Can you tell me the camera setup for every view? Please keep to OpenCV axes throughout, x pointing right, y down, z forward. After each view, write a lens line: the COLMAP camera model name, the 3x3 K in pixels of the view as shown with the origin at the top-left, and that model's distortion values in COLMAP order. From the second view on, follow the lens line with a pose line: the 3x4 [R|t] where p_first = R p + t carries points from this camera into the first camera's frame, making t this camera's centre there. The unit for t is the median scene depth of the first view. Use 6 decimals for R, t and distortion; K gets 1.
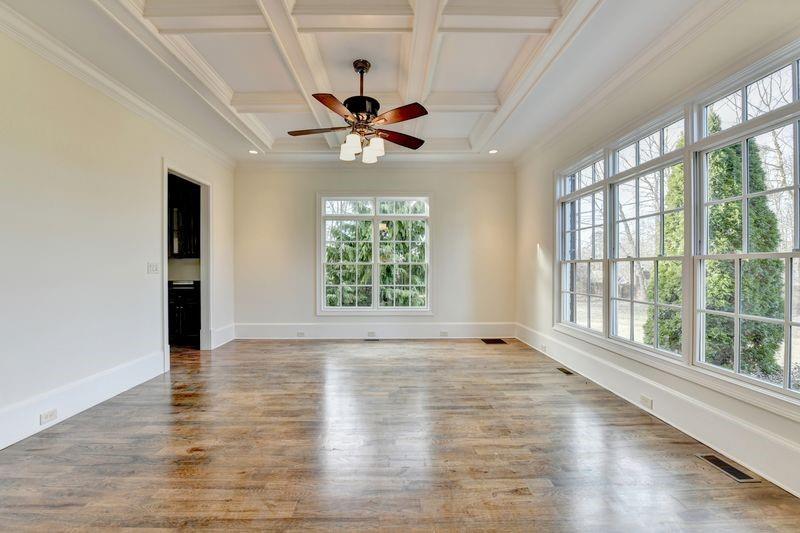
lens RADIAL K [[327.6, 0, 391.7], [0, 327.6, 266.5], [0, 0, 1]] dist [-0.016953, -0.002441]
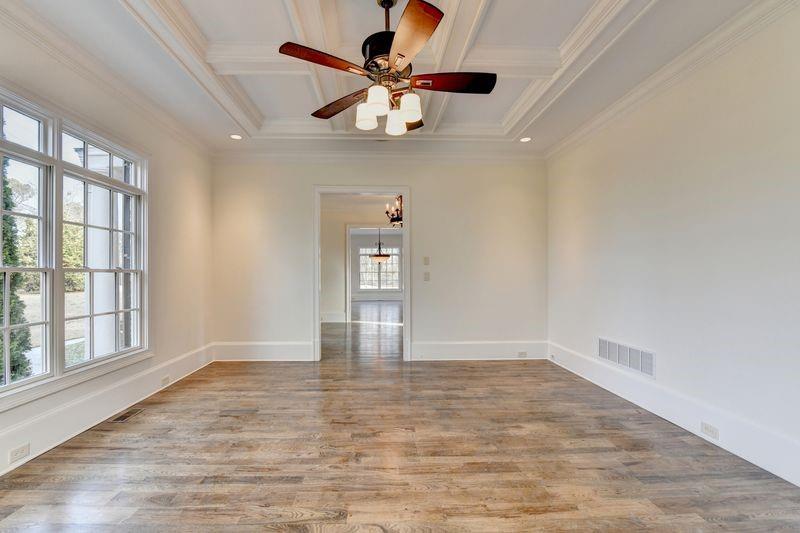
lens RADIAL K [[327.6, 0, 392.9], [0, 327.6, 272.0], [0, 0, 1]] dist [-0.016953, -0.002441]
pose [[-0.999346, 0.003512, -0.035999, -0.072112], [0.003657, 0.999985, -0.003981, -0.008042], [0.035984, -0.004110, -0.999344, 1.652314]]
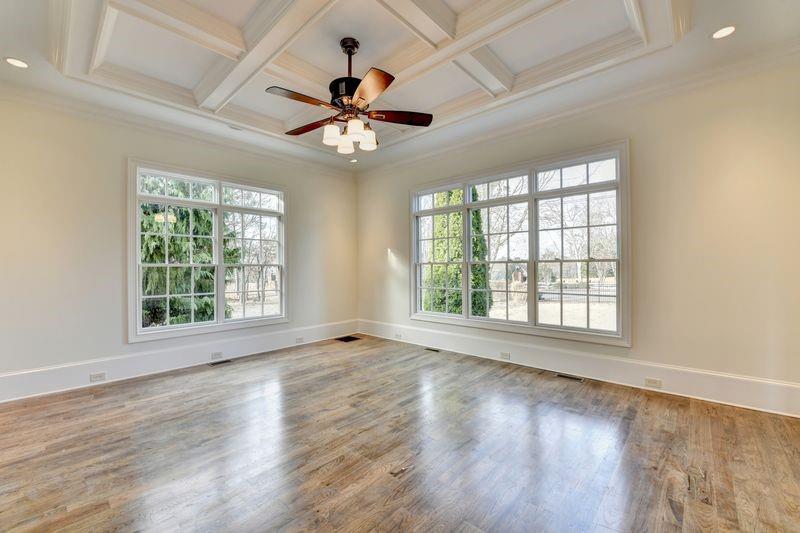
lens RADIAL K [[327.6, 0, 393.2], [0, 327.6, 265.8], [0, 0, 1]] dist [-0.016953, -0.002441]
pose [[0.686023, 0.000912, 0.727580, -0.645242], [0.006593, 0.999950, -0.007470, 0.000425], [-0.727550, 0.009922, 0.685983, 0.295506]]
